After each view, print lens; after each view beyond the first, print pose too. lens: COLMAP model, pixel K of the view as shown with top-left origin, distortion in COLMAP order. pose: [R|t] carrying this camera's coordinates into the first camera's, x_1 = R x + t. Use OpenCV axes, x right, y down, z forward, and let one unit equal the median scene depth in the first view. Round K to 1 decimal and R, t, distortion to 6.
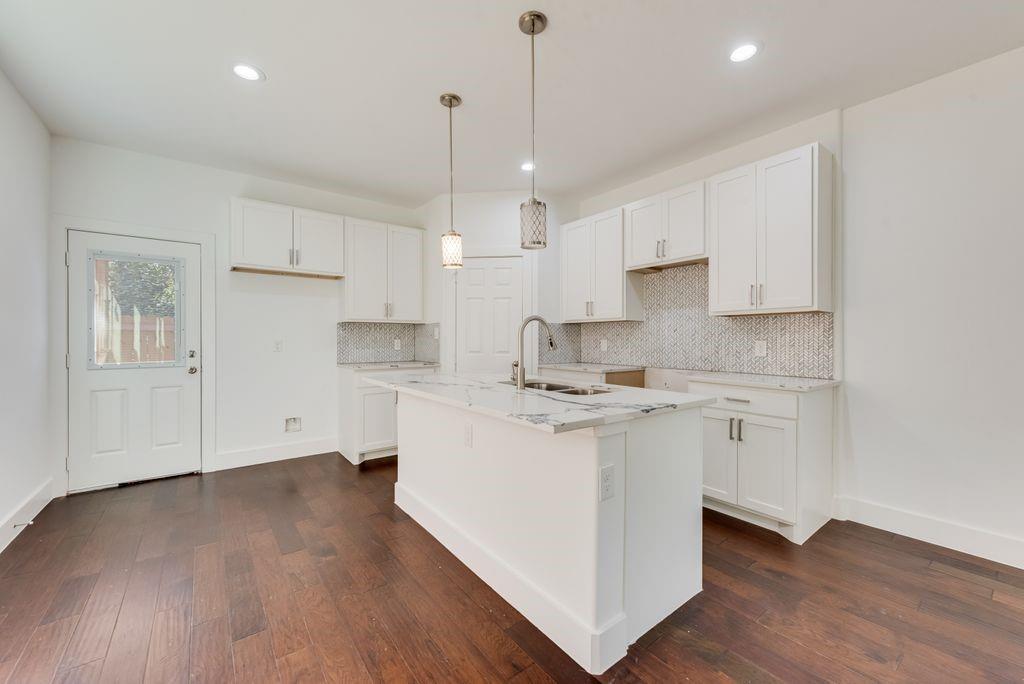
lens RADIAL K [[398.2, 0, 506.6], [0, 398.2, 338.1], [0, 0, 1]] dist [-0.004596, -0.000736]
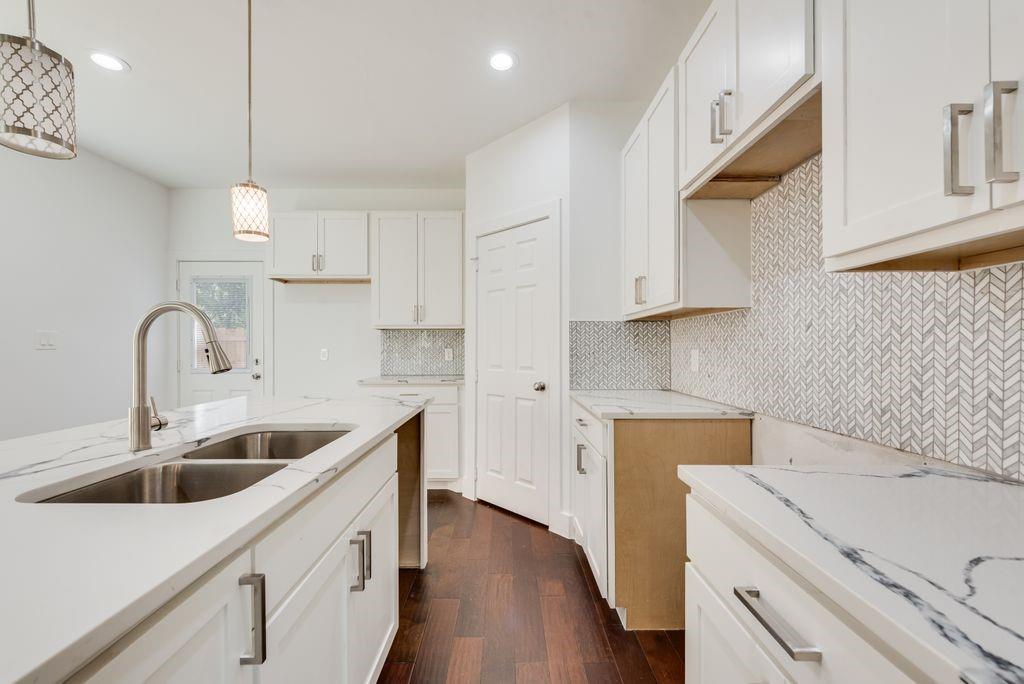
lens RADIAL K [[398.2, 0, 512.9], [0, 398.2, 348.4], [0, 0, 1]] dist [-0.004596, -0.000736]
pose [[0.796843, 0.000722, -0.604187, 0.392028], [0.001954, 0.999991, 0.003772, 0.000011], [0.604184, -0.004186, 0.796834, 0.479680]]
